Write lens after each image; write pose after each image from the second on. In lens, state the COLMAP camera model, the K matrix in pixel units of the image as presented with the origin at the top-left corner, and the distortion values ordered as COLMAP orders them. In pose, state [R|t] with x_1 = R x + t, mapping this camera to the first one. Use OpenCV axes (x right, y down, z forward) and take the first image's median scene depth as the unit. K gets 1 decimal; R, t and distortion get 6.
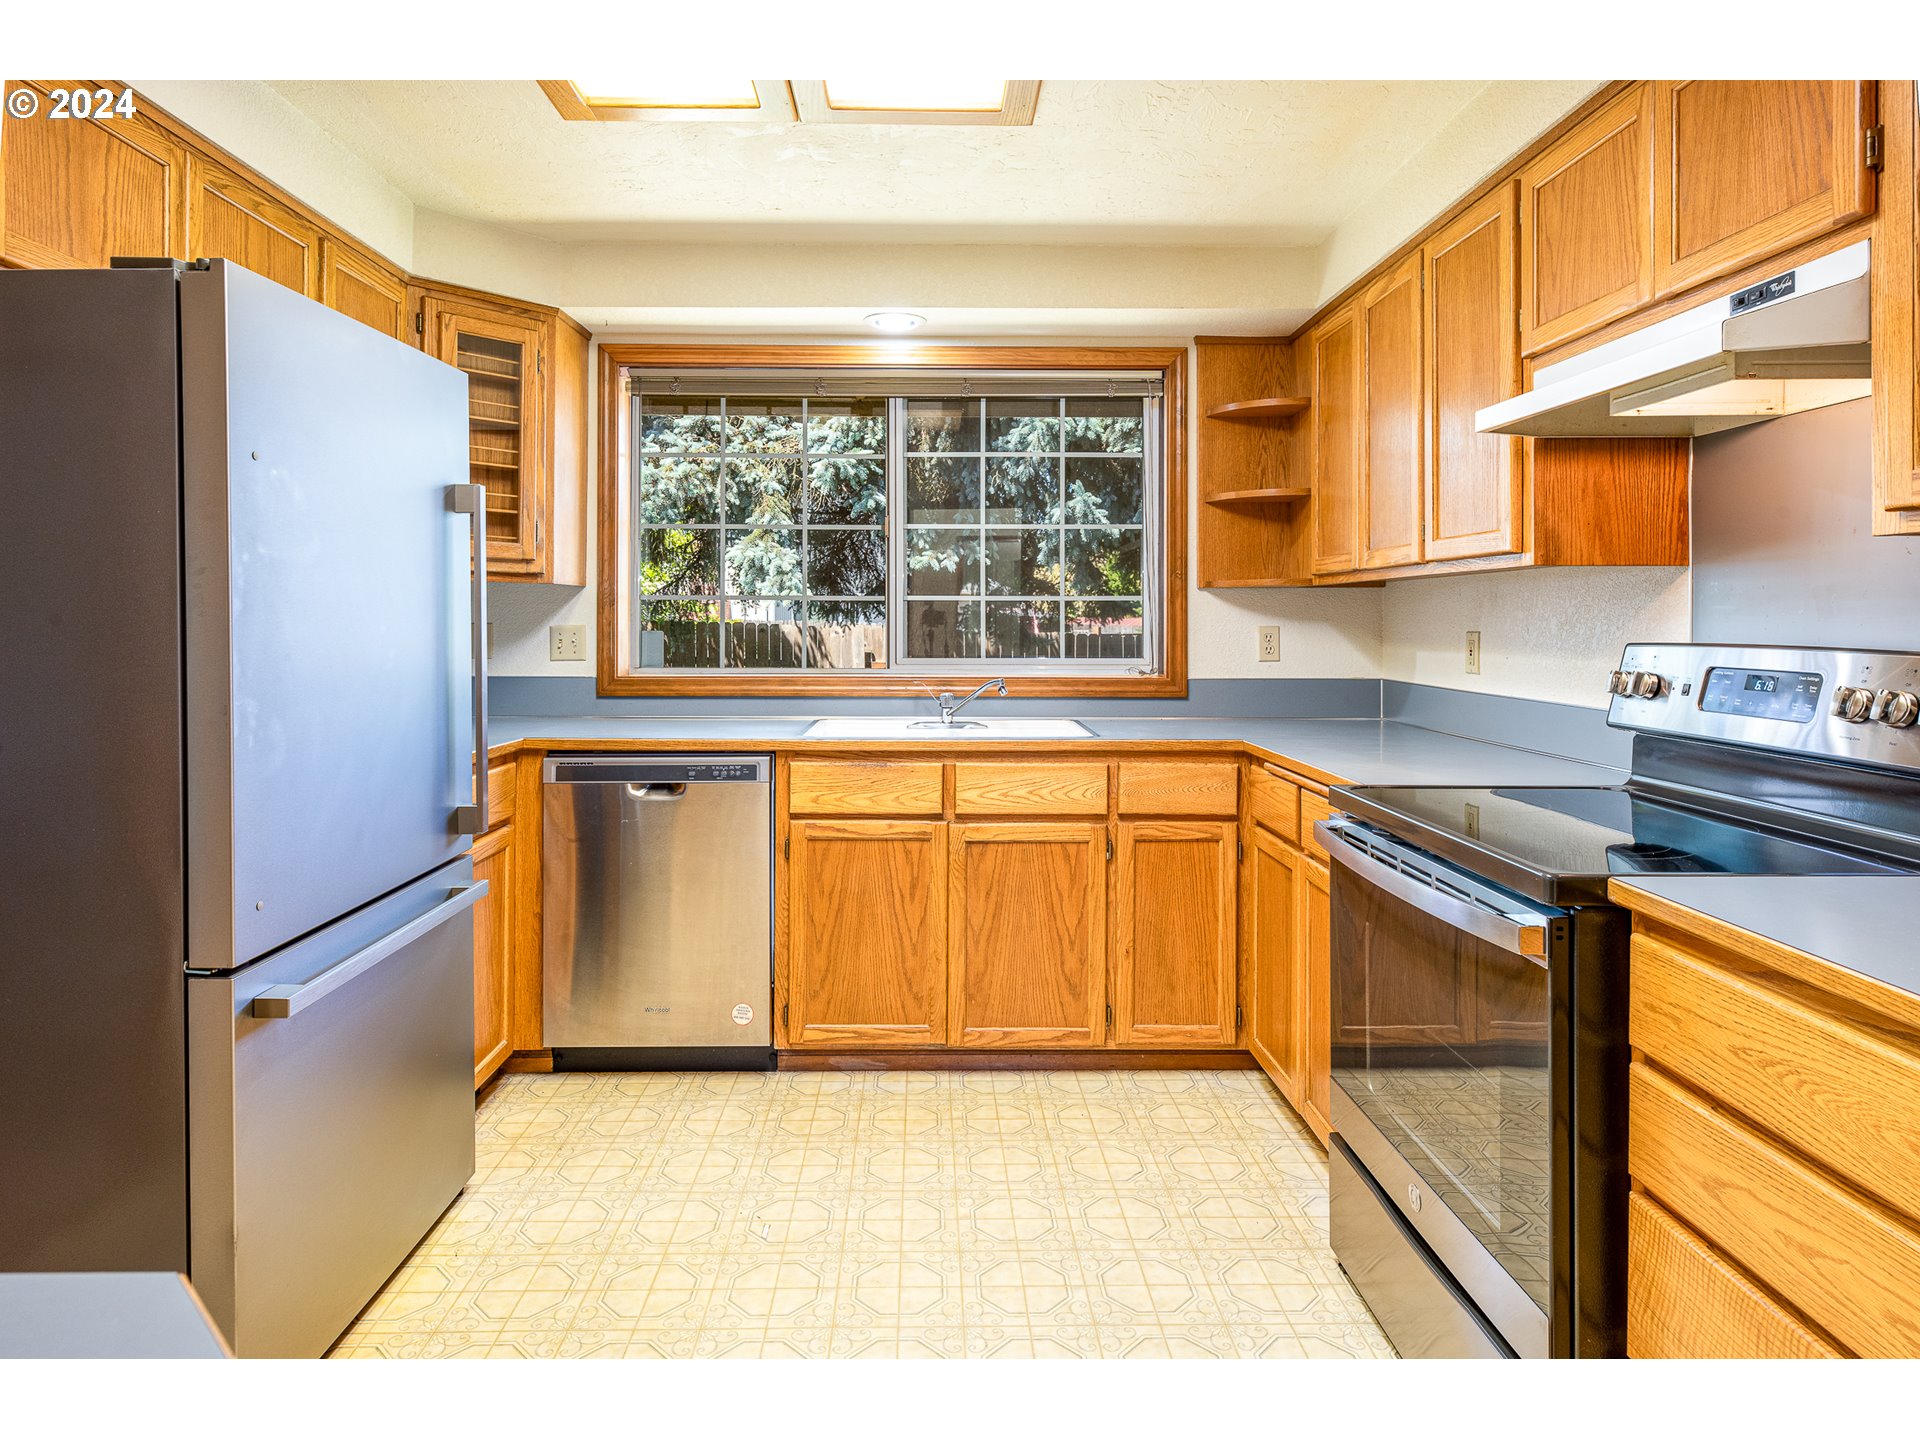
lens RADIAL K [[1147.3, 0, 955.4], [0, 1147.3, 604.7], [0, 0, 1]] dist [0.007661, 0.000616]
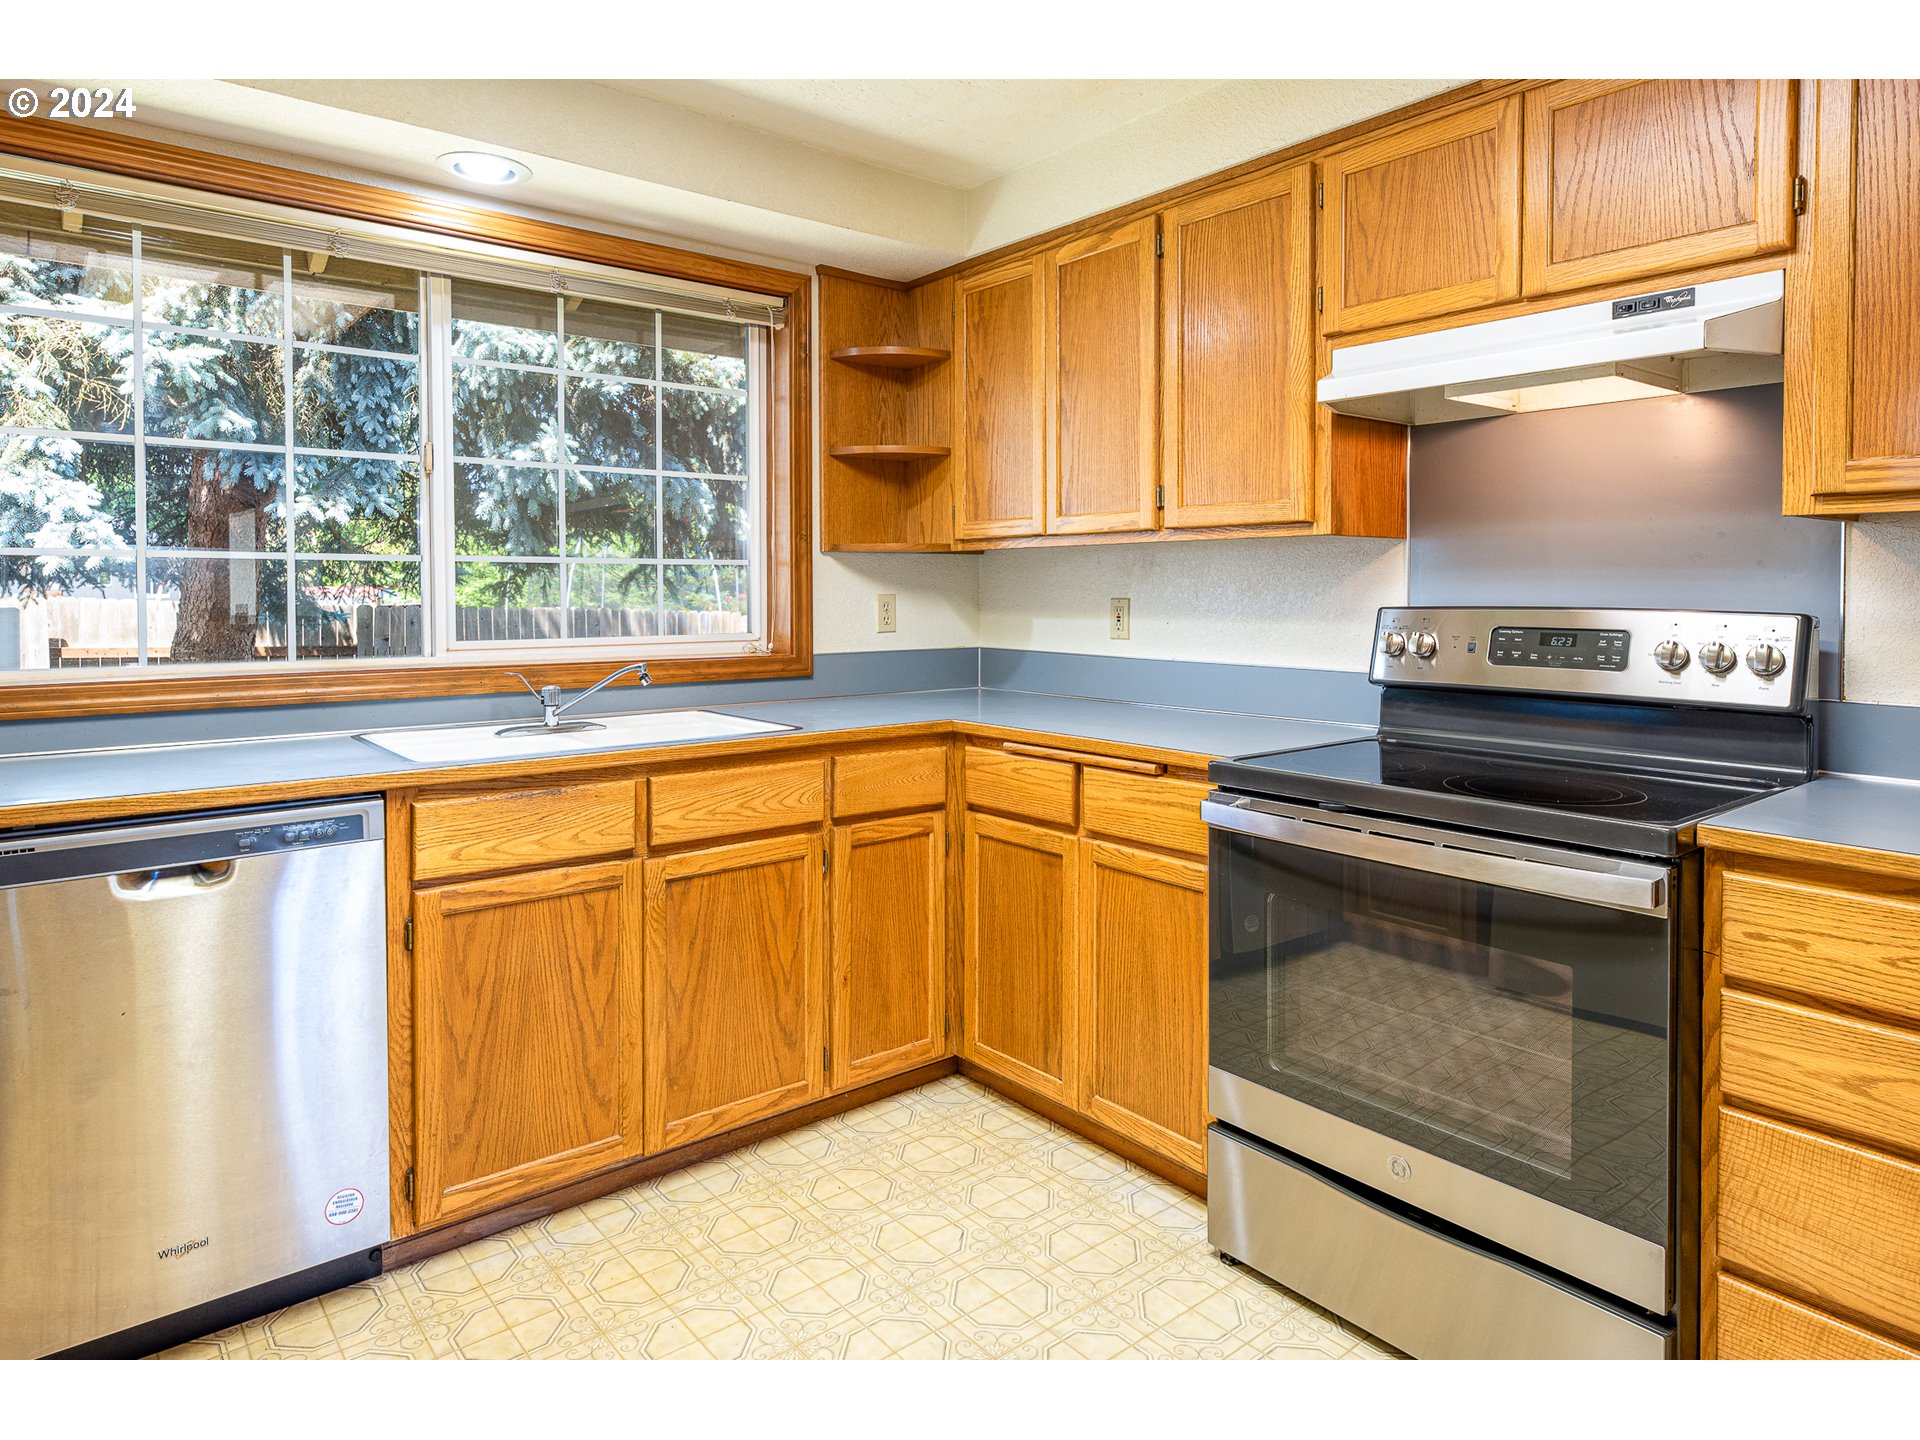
lens RADIAL K [[1147.3, 0, 955.4], [0, 1147.3, 604.7], [0, 0, 1]] dist [0.007661, 0.000616]
pose [[0.777509, -0.010680, 0.628782, -0.316578], [-0.006068, 0.999682, 0.024483, 0.004699], [-0.628843, -0.022851, 0.777196, 0.294693]]
